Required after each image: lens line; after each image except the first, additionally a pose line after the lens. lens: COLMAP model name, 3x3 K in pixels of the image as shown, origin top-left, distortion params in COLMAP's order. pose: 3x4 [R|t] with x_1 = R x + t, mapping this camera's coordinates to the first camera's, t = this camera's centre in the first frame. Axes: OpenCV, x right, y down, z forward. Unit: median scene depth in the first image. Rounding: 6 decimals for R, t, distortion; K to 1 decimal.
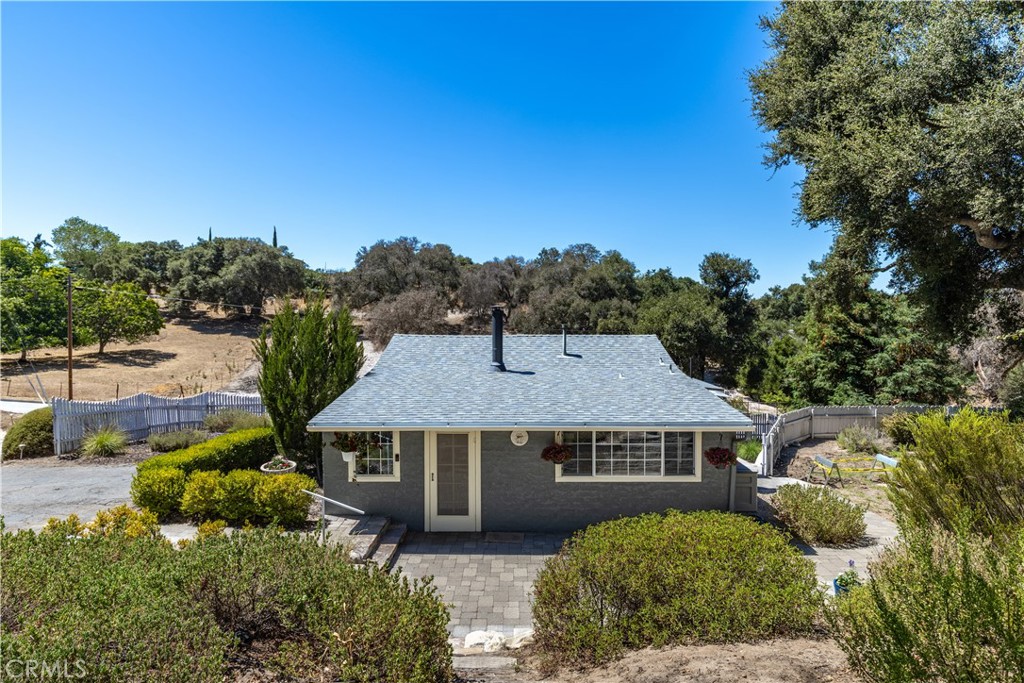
lens RADIAL K [[548.0, 0, 498.2], [0, 548.0, 343.4], [0, 0, 1]] dist [-0.002503, -0.001492]
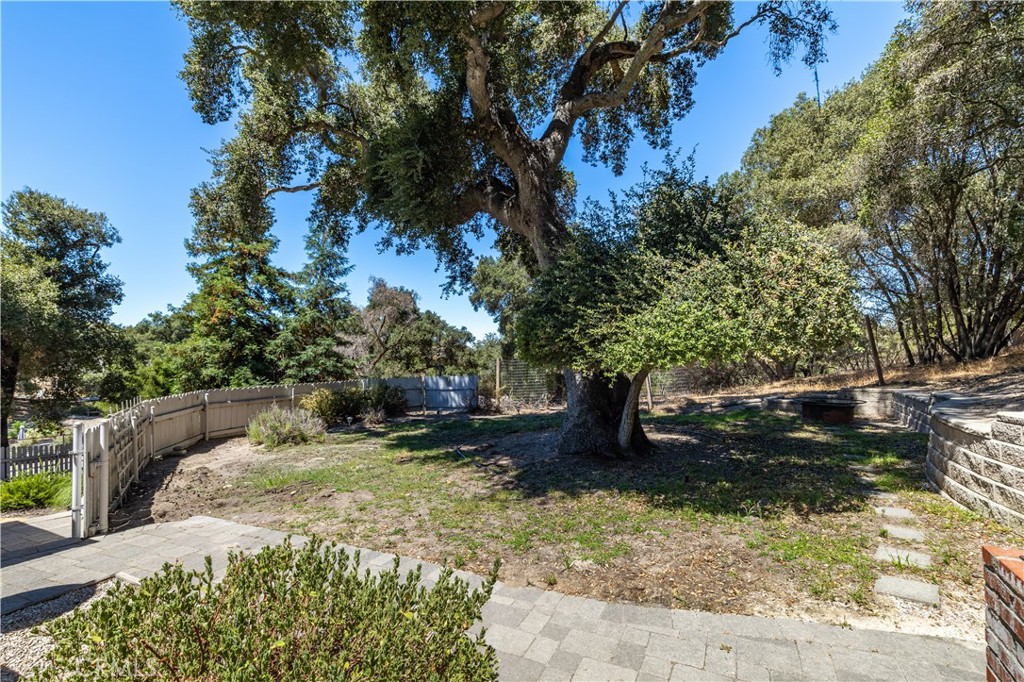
lens RADIAL K [[472.0, 0, 488.2], [0, 472.0, 354.2], [0, 0, 1]] dist [0.007381, -0.001851]
pose [[0.476741, 0.001104, 0.879043, 0.467667], [0.051834, 0.998224, -0.029365, 0.193658], [-0.877514, 0.059564, 0.475837, 0.838873]]
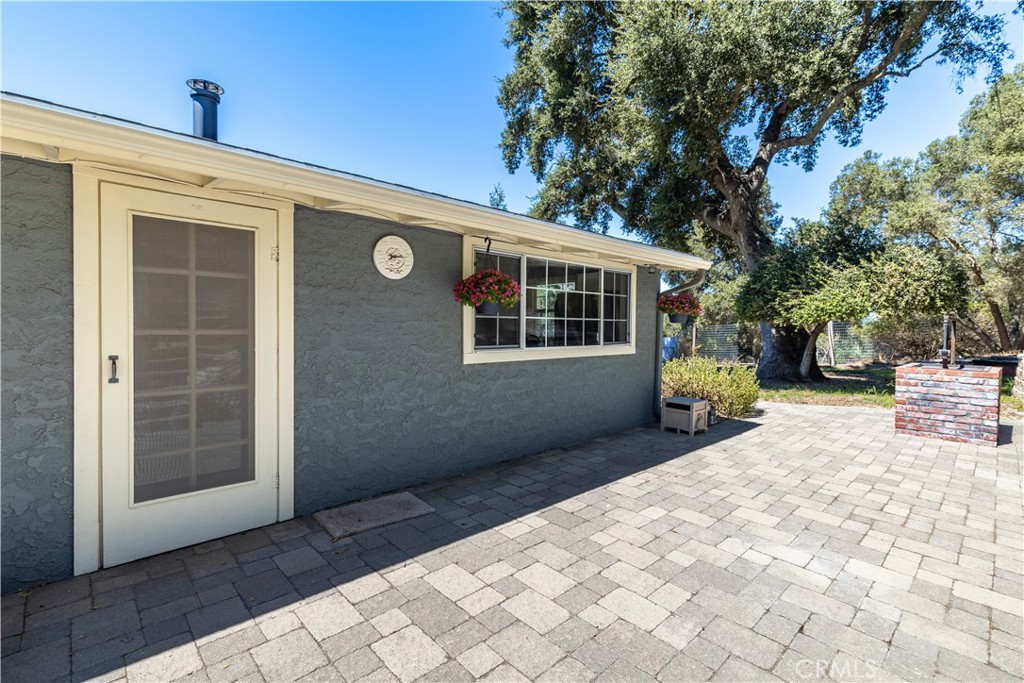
lens RADIAL K [[472.0, 0, 506.4], [0, 472.0, 328.7], [0, 0, 1]] dist [0.007381, -0.001851]
pose [[0.713192, 0.009413, 0.700906, -0.147652], [0.018337, 0.999317, -0.032079, 0.234918], [-0.700729, 0.035731, 0.712532, 0.685792]]
